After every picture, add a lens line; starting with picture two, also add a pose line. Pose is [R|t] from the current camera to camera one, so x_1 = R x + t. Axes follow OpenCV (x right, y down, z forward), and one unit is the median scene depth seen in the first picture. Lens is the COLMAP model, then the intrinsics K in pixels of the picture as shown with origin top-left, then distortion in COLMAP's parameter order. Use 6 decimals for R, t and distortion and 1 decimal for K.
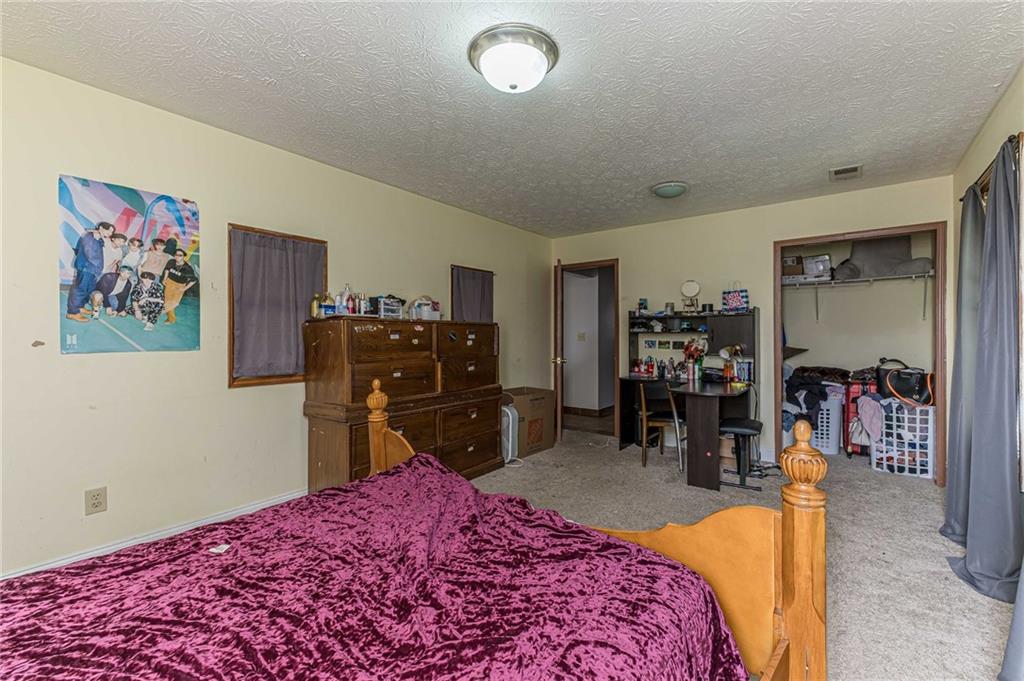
lens RADIAL K [[432.4, 0, 515.3], [0, 432.4, 336.8], [0, 0, 1]] dist [0.001890, -0.000140]
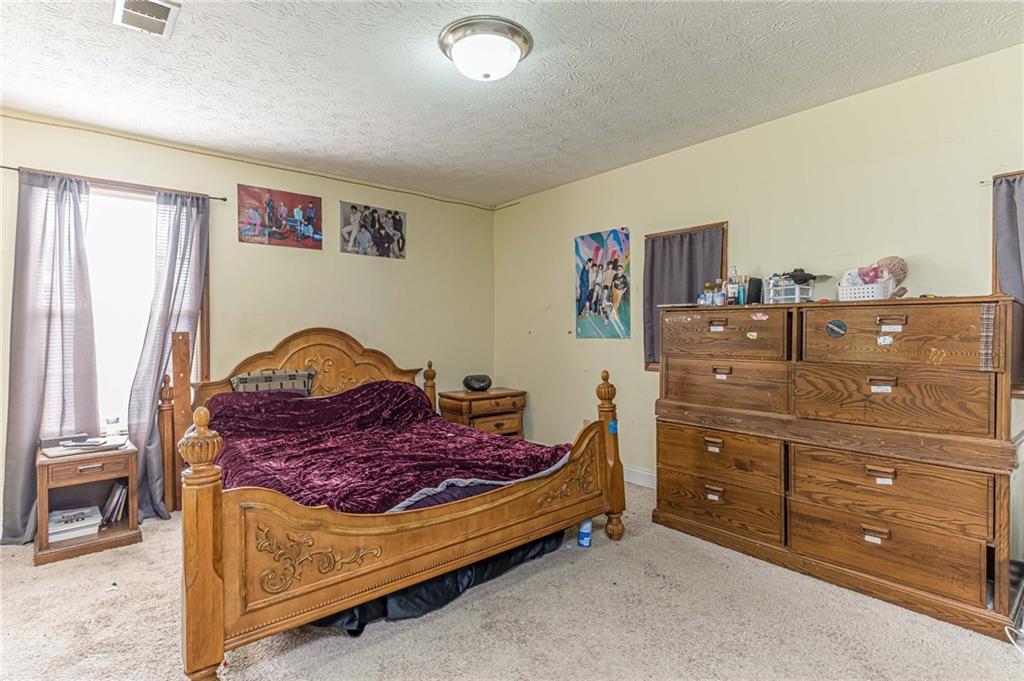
lens RADIAL K [[506.2, 0, 512.0], [0, 506.2, 340.5], [0, 0, 1]] dist [0.000186, -0.000037]
pose [[-0.231825, 0.023506, -0.972474, 0.666891], [-0.000837, 0.999703, 0.024364, -0.000916], [0.972757, 0.006462, -0.231736, 0.788400]]
